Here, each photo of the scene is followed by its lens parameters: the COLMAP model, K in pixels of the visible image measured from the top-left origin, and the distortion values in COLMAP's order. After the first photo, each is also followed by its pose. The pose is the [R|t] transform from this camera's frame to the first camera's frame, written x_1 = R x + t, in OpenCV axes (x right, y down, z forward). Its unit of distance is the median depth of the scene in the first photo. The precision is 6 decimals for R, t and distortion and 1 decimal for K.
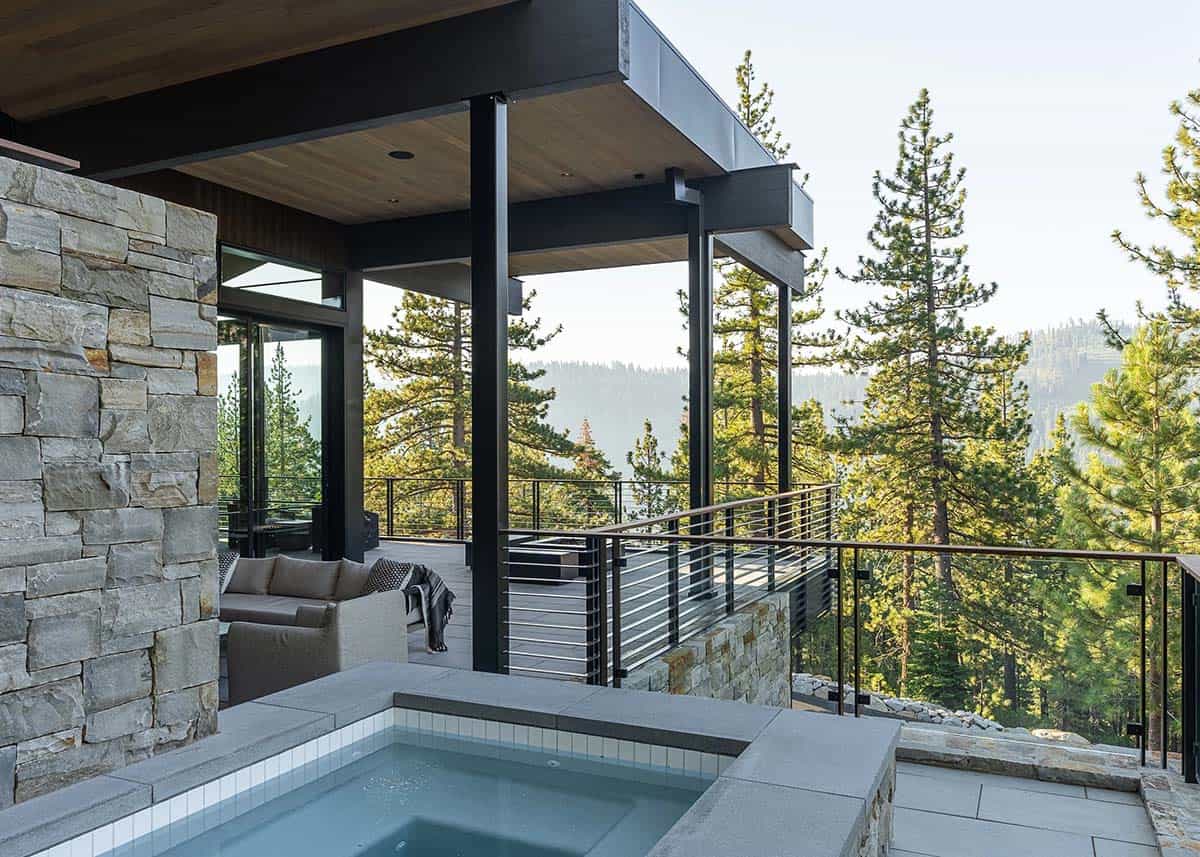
lens RADIAL K [[924.1, 0, 618.1], [0, 924.1, 453.3], [0, 0, 1]] dist [0.005838, 0.005403]
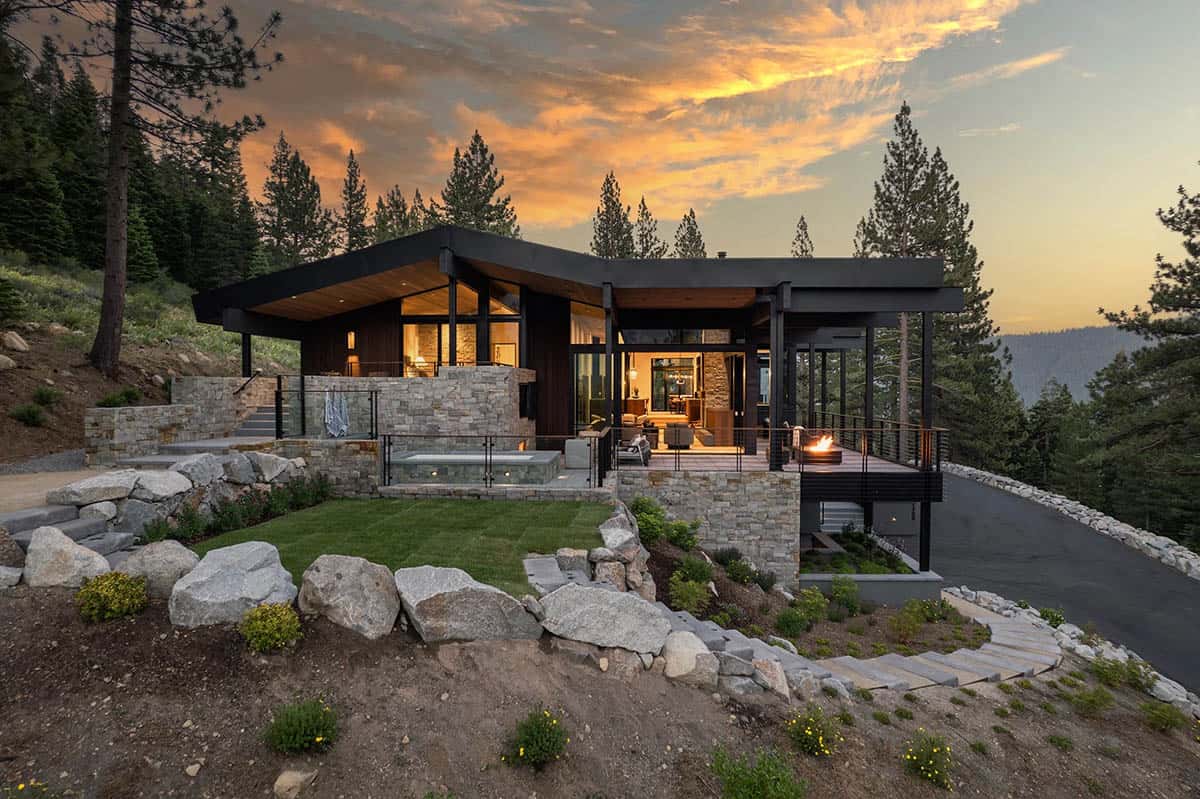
lens RADIAL K [[776.2, 0, 600.0], [0, 776.2, 399.5], [0, 0, 1]] dist [-0.080665, 0.075563]
pose [[0.361836, 0.018619, -0.932056, 2.292846], [-0.011317, 0.999815, 0.015579, -0.063456], [0.932173, 0.004911, 0.361980, -0.139788]]
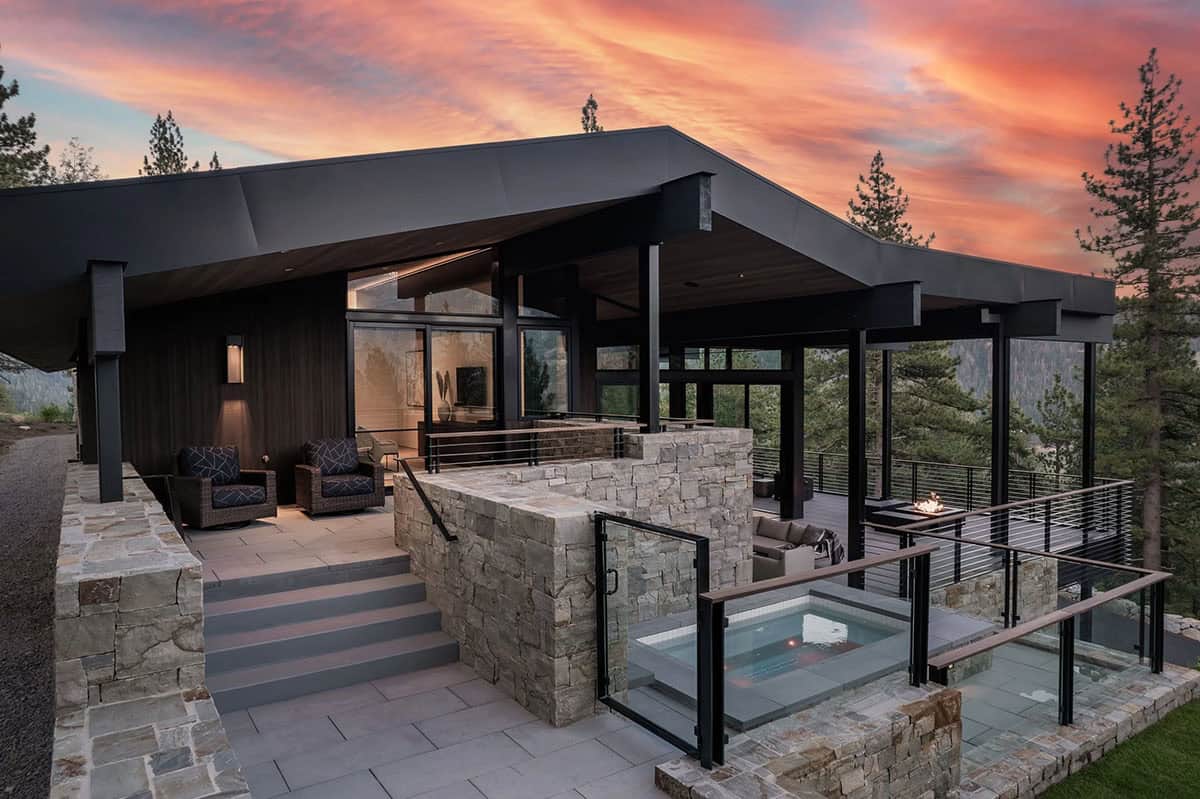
lens RADIAL K [[776.2, 0, 600.0], [0, 776.2, 399.5], [0, 0, 1]] dist [-0.080665, 0.075563]
pose [[0.861552, 0.008764, -0.507594, 0.221024], [0.001340, 0.999808, 0.019537, -0.206838], [0.507668, -0.017513, 0.861375, -0.751187]]
